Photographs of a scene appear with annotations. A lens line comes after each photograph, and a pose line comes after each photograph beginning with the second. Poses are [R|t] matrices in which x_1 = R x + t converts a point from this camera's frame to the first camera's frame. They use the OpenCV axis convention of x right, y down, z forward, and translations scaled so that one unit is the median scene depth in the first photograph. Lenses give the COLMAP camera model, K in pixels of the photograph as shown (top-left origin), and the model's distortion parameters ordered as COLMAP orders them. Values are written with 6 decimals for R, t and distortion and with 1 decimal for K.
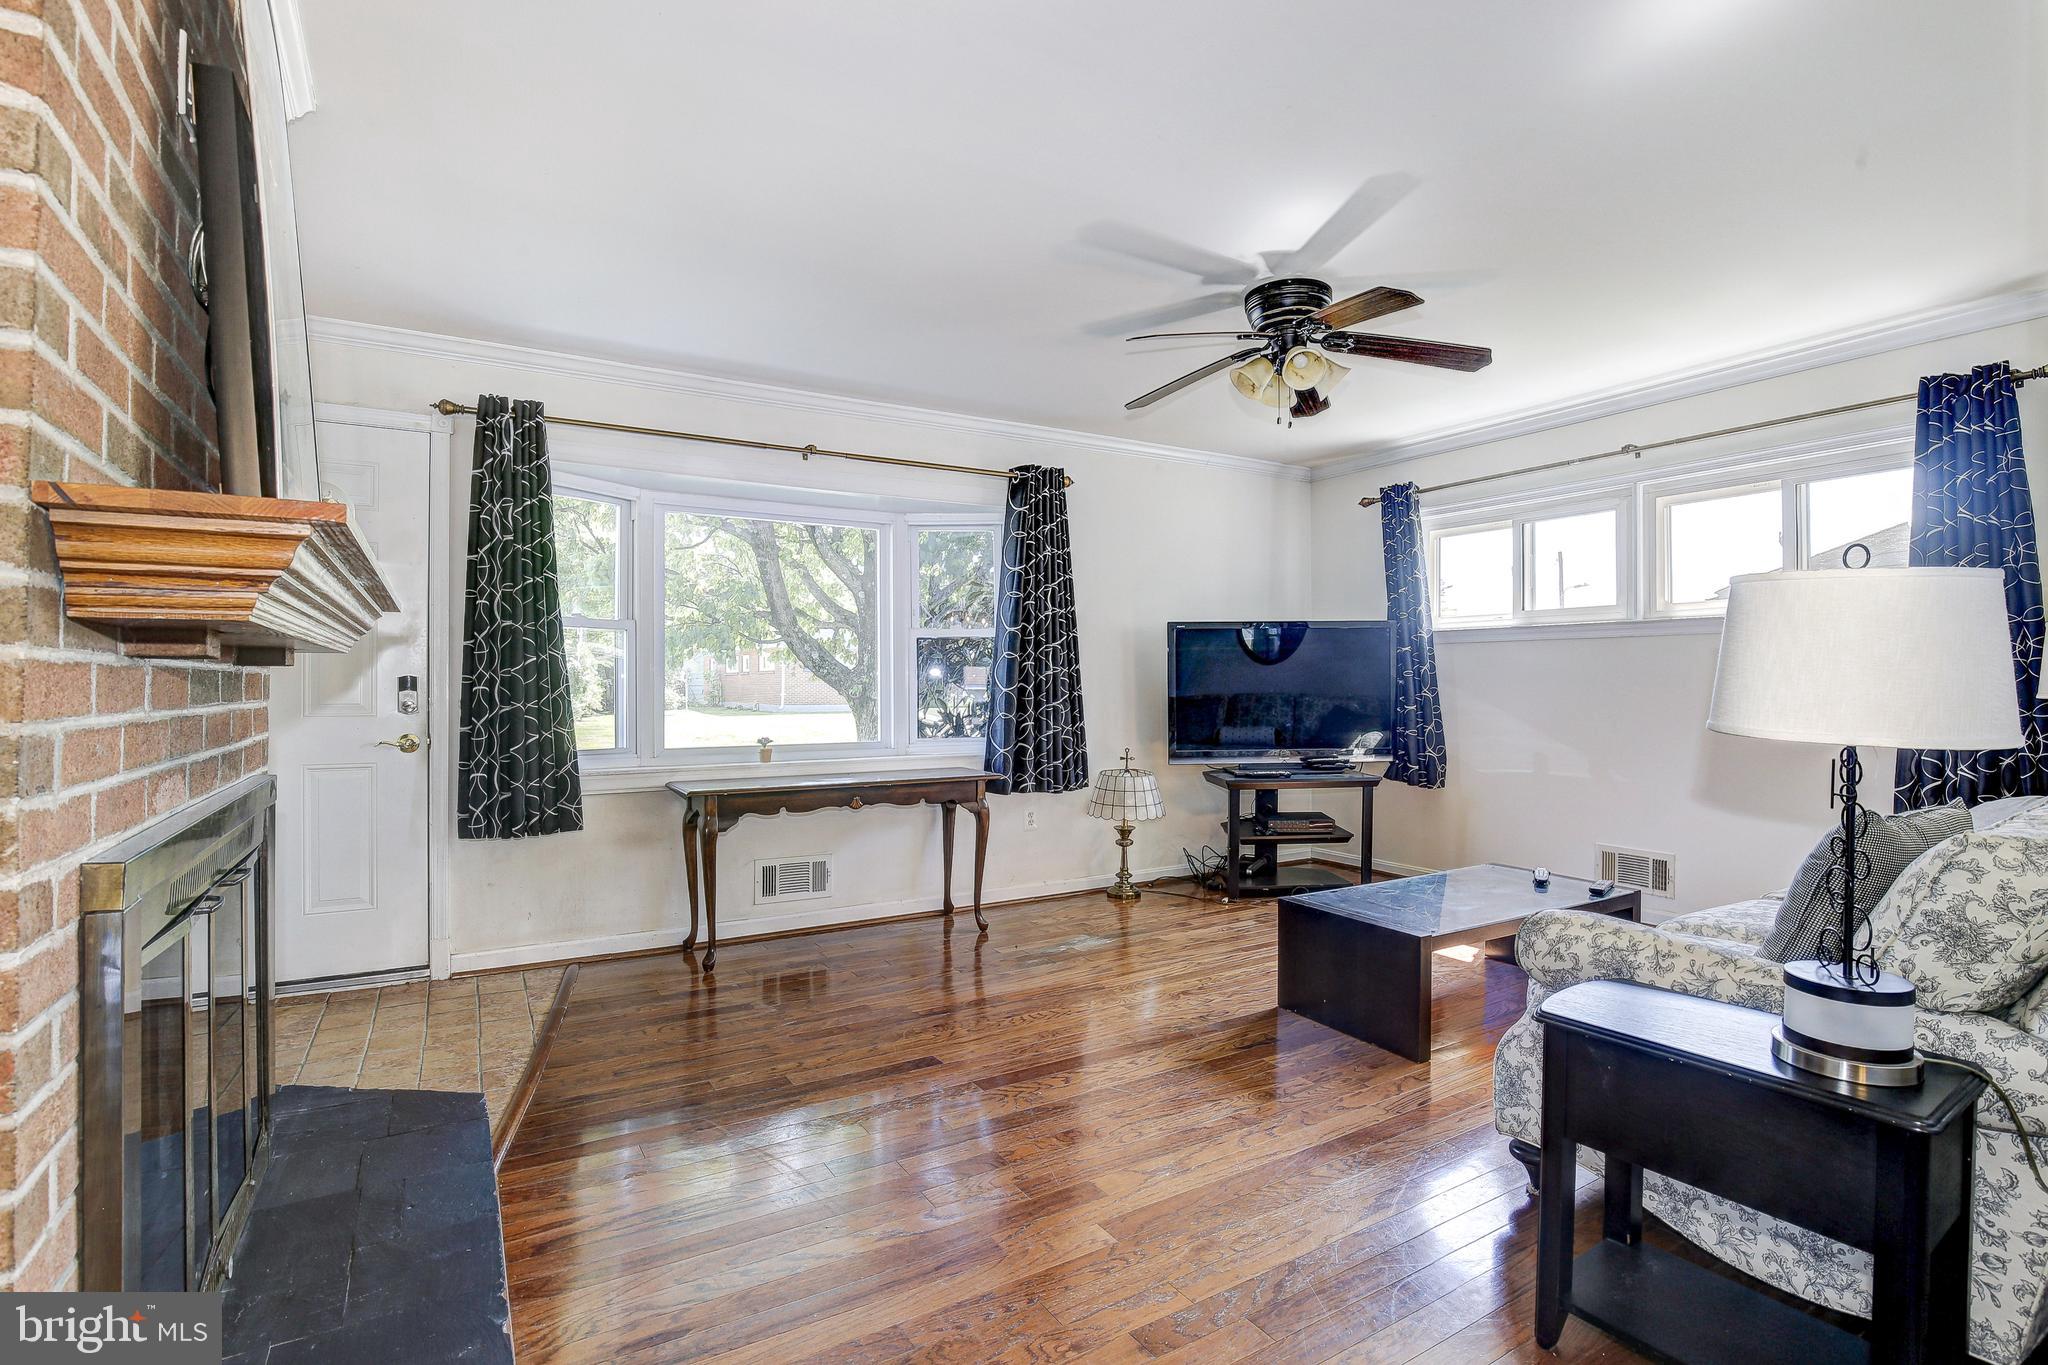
lens RADIAL K [[968.1, 0, 1026.7], [0, 968.1, 691.8], [0, 0, 1]] dist [-0.015270, 0.001868]
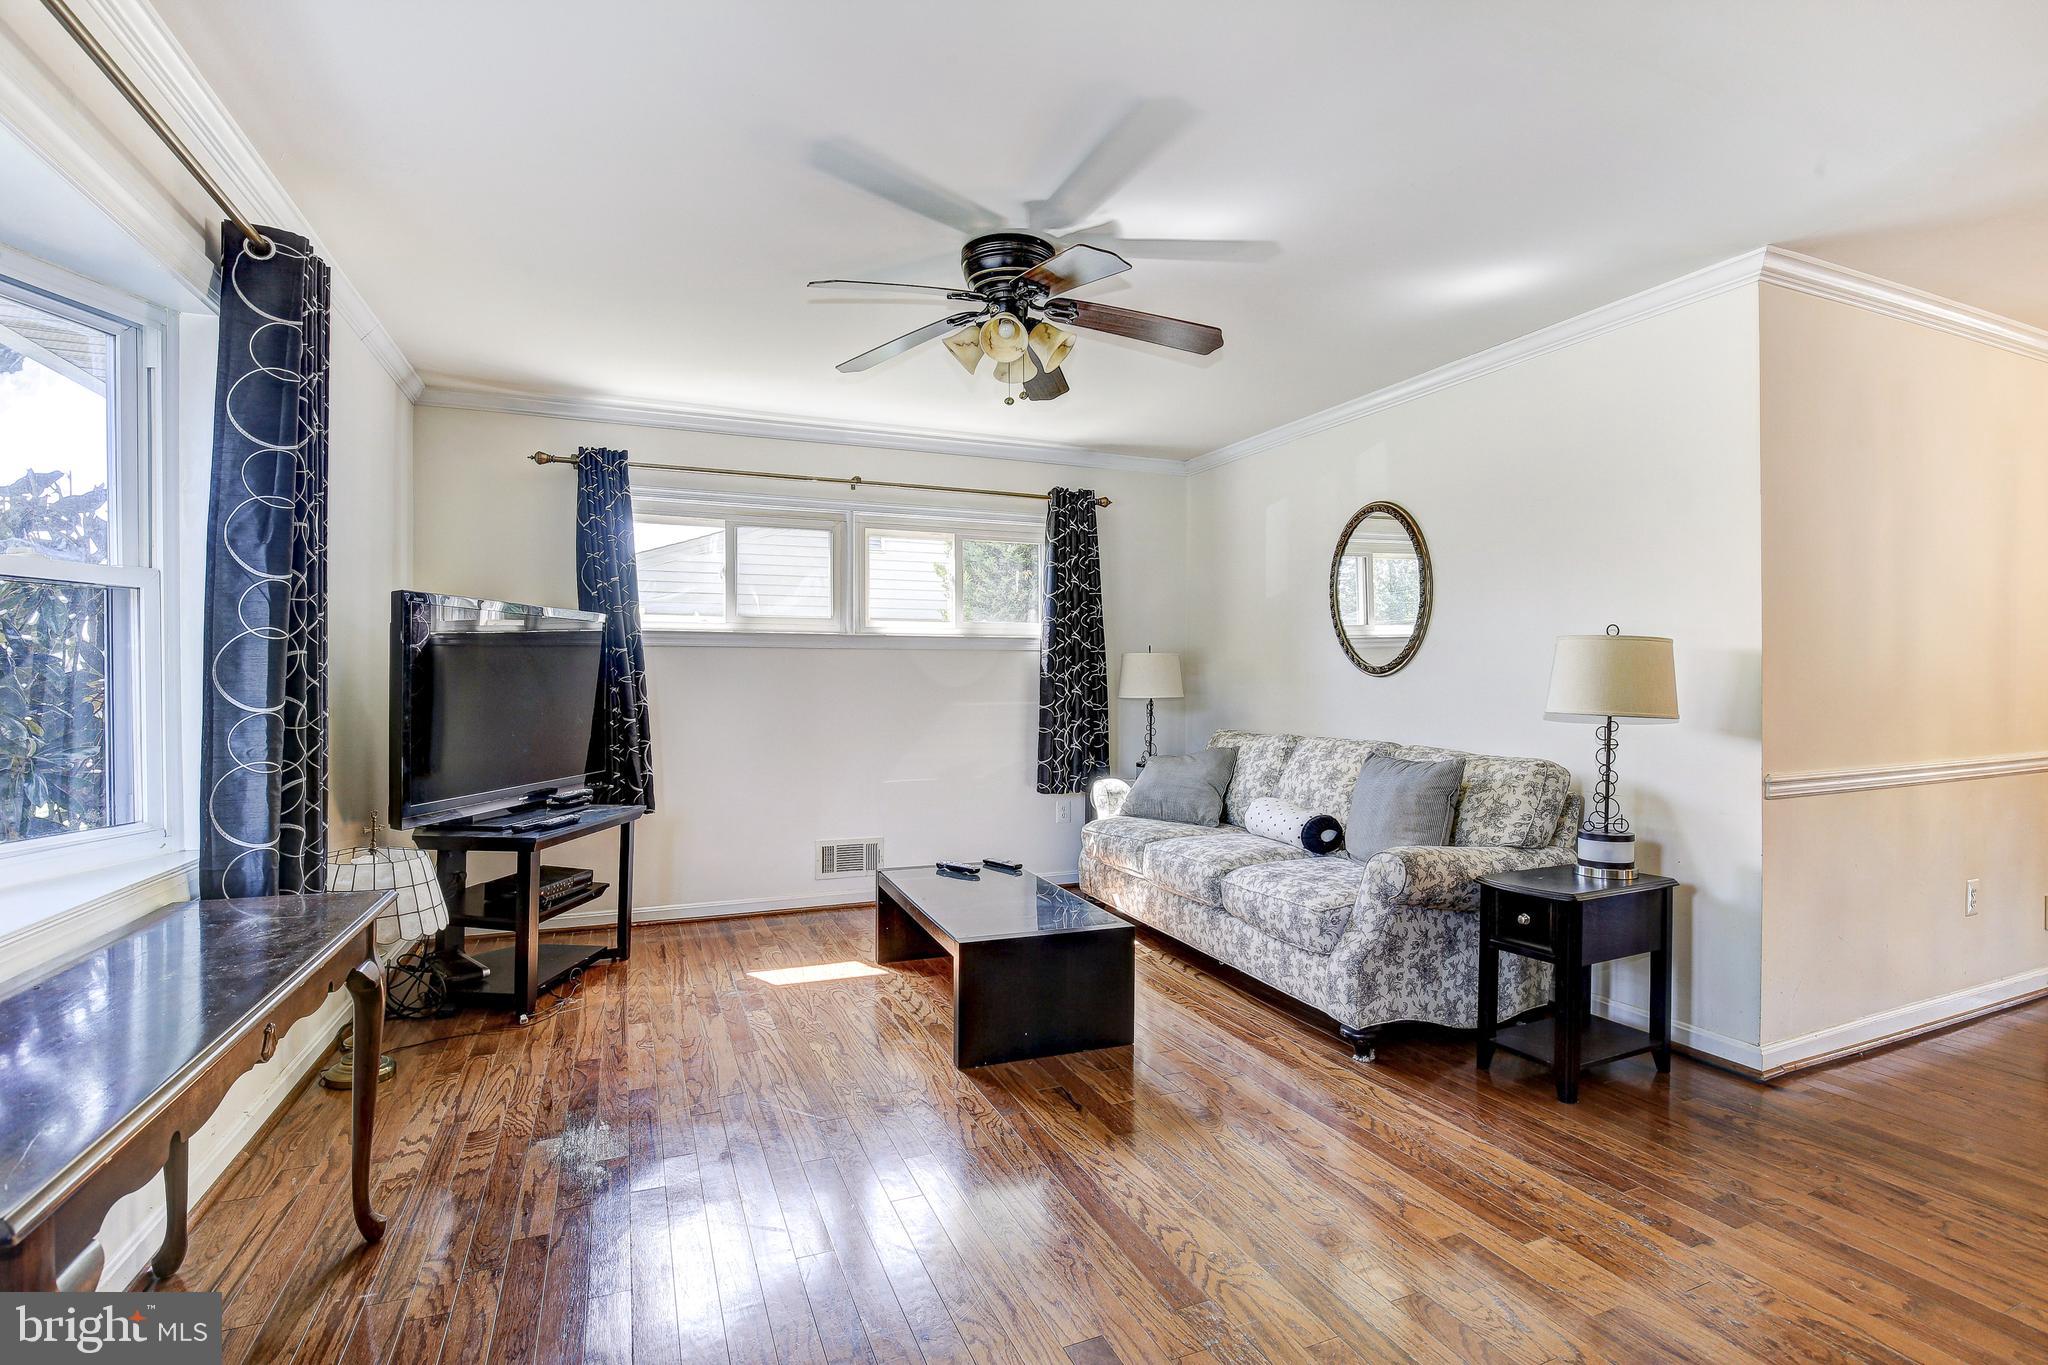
lens RADIAL K [[968.1, 0, 1036.4], [0, 968.1, 688.4], [0, 0, 1]] dist [-0.015270, 0.001868]
pose [[0.151088, -0.000070, 0.988520, -0.433620], [0.012077, 0.999925, -0.001775, -0.006589], [-0.988446, 0.012207, 0.151078, 0.606711]]
